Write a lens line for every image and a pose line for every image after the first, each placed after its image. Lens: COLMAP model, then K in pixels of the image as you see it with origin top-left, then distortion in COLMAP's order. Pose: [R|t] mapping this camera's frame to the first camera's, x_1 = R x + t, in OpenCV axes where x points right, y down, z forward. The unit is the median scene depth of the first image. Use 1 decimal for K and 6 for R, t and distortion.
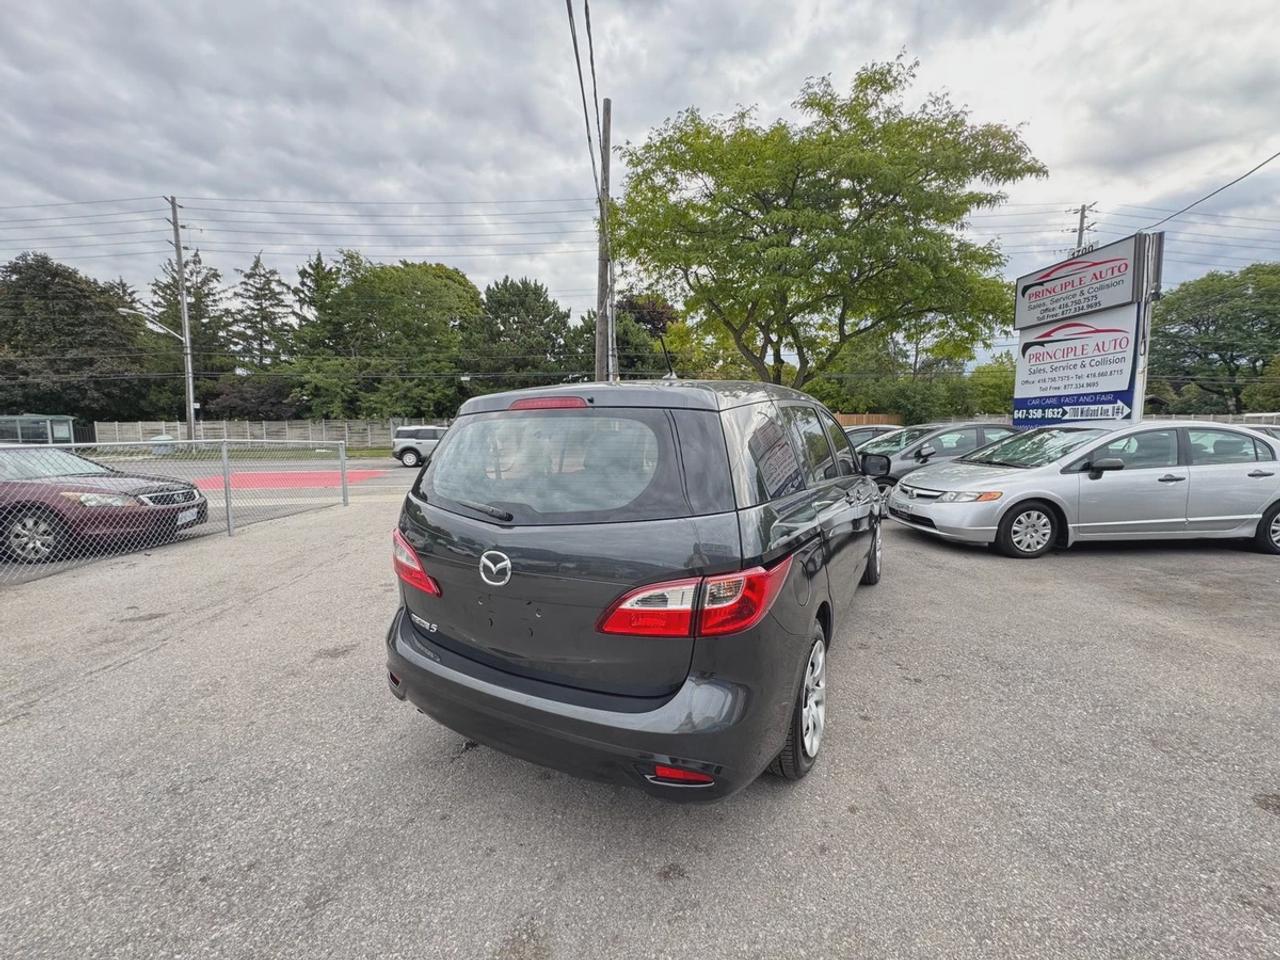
lens RADIAL K [[510.1, 0, 642.1], [0, 510.1, 491.2], [0, 0, 1]] dist [-0.001050, 0.000337]
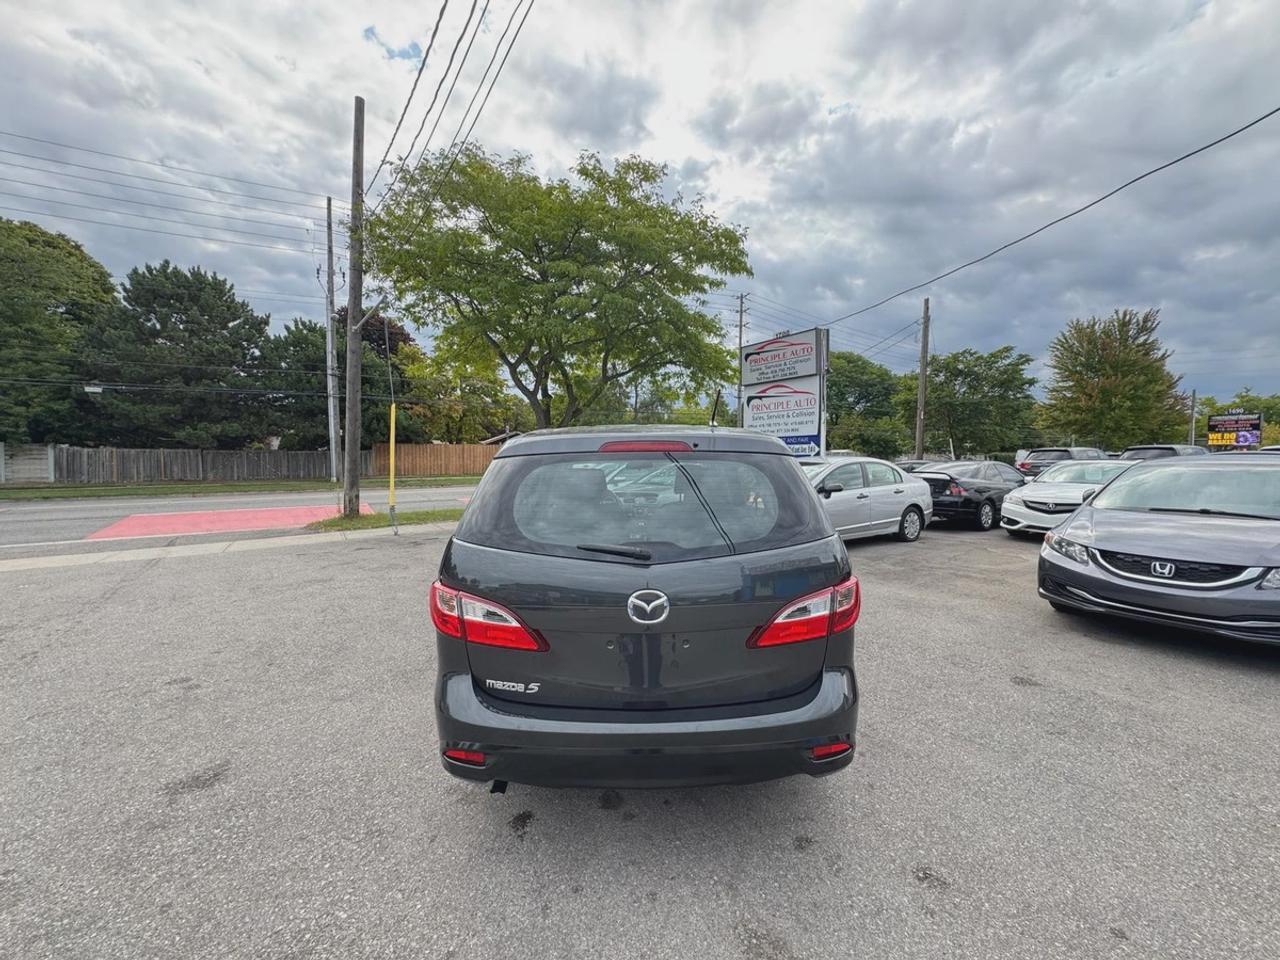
lens RADIAL K [[510.1, 0, 642.1], [0, 510.1, 491.2], [0, 0, 1]] dist [-0.001050, 0.000337]
pose [[0.865339, -0.028778, 0.500360, -0.041655], [0.058053, 0.997386, -0.043034, -0.001976], [-0.497813, 0.066287, 0.864747, 0.005290]]
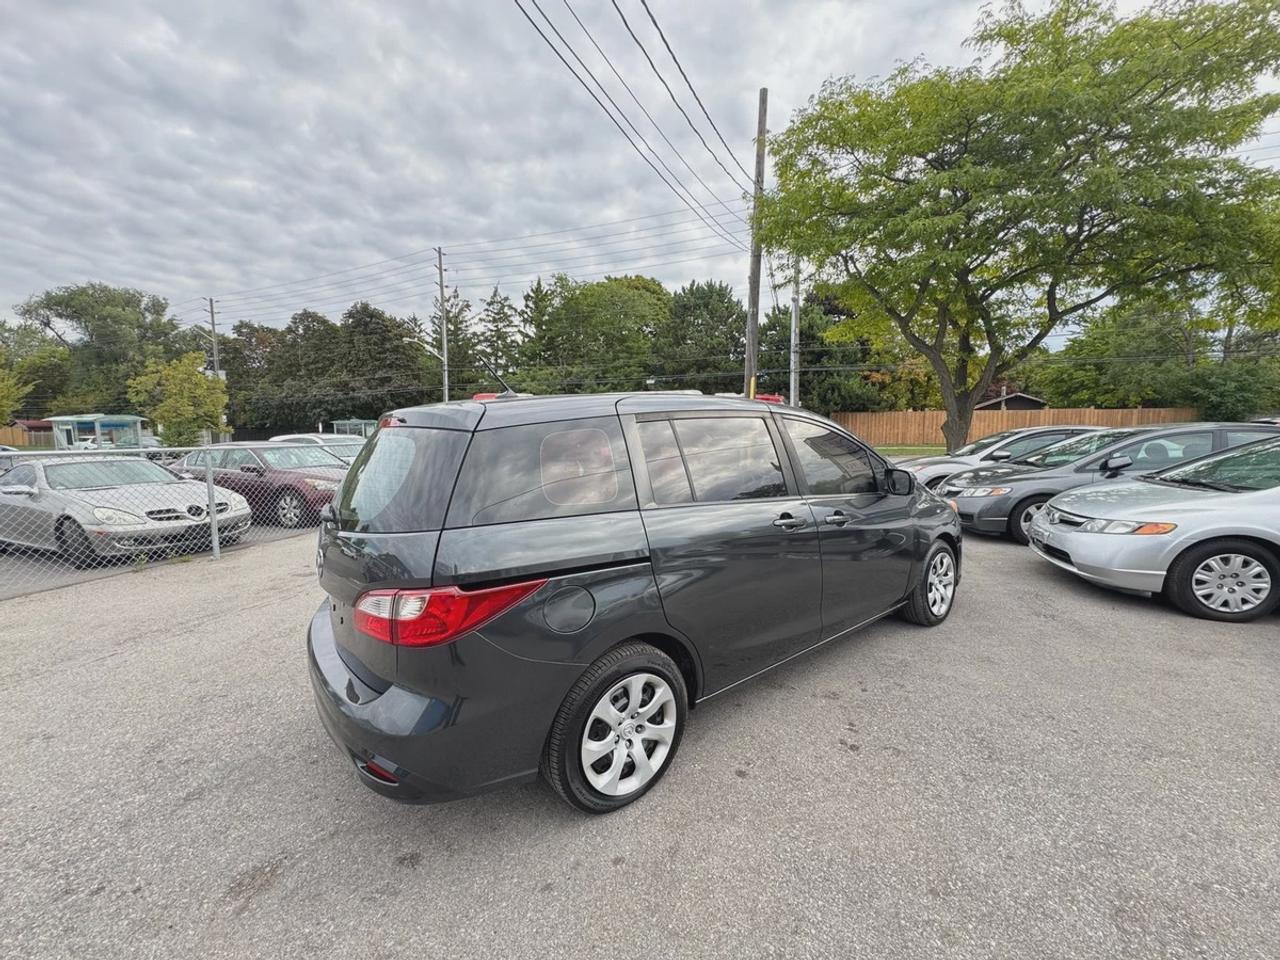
lens RADIAL K [[510.1, 0, 642.1], [0, 510.1, 491.2], [0, 0, 1]] dist [-0.001050, 0.000337]
pose [[0.926487, 0.043281, -0.373829, 0.044159], [-0.042405, 0.999045, 0.010569, -0.003181], [0.373929, 0.006060, 0.927438, 0.008999]]
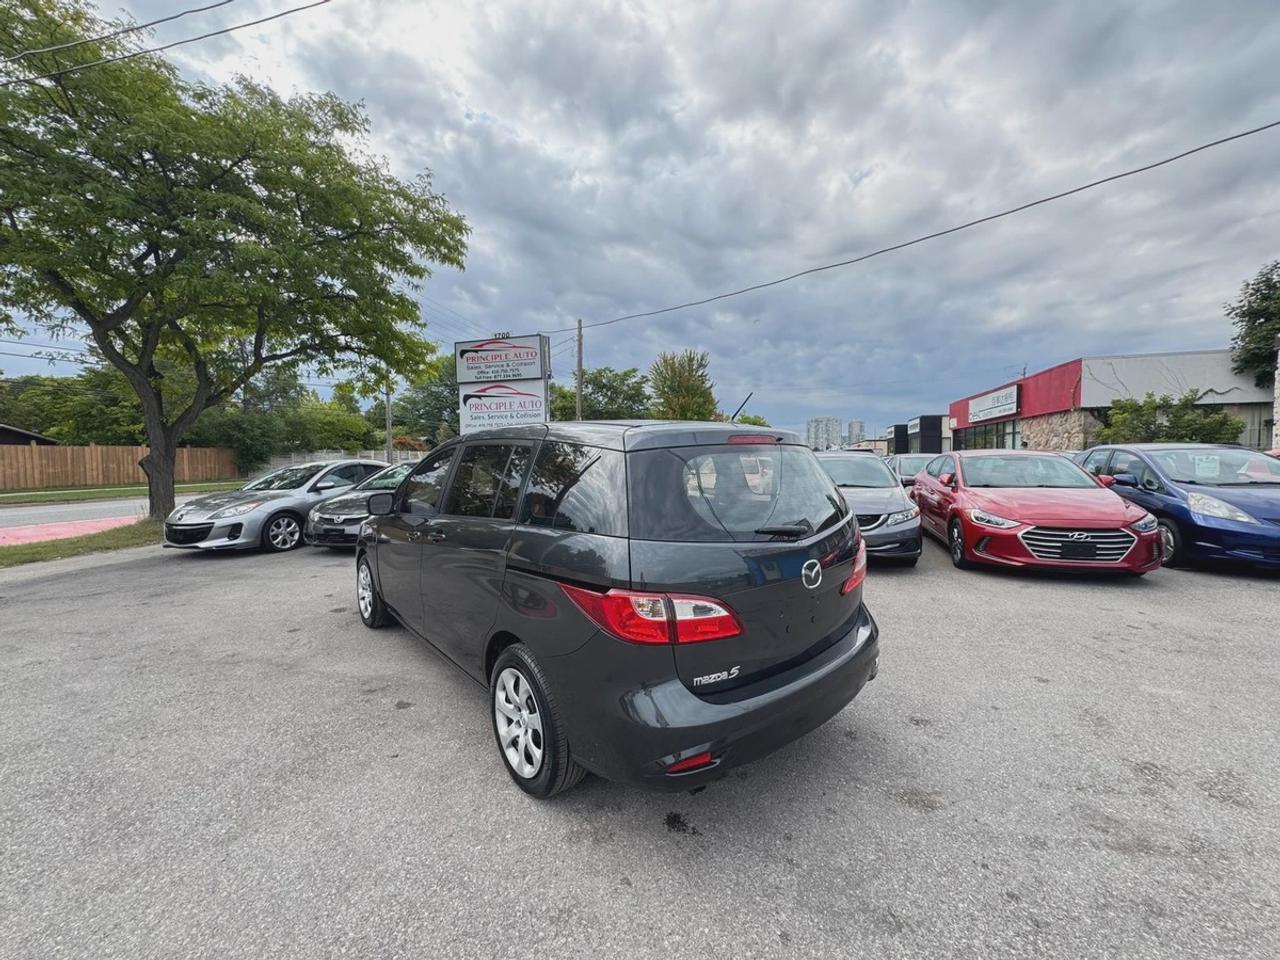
lens RADIAL K [[509.6, 0, 642.2], [0, 509.6, 497.9], [0, 0, 1]] dist [0.000323, -0.000049]
pose [[0.353193, -0.074643, 0.932568, -0.080109], [0.126910, 0.991421, 0.031289, -0.006136], [-0.926903, 0.107301, 0.359636, 0.047575]]
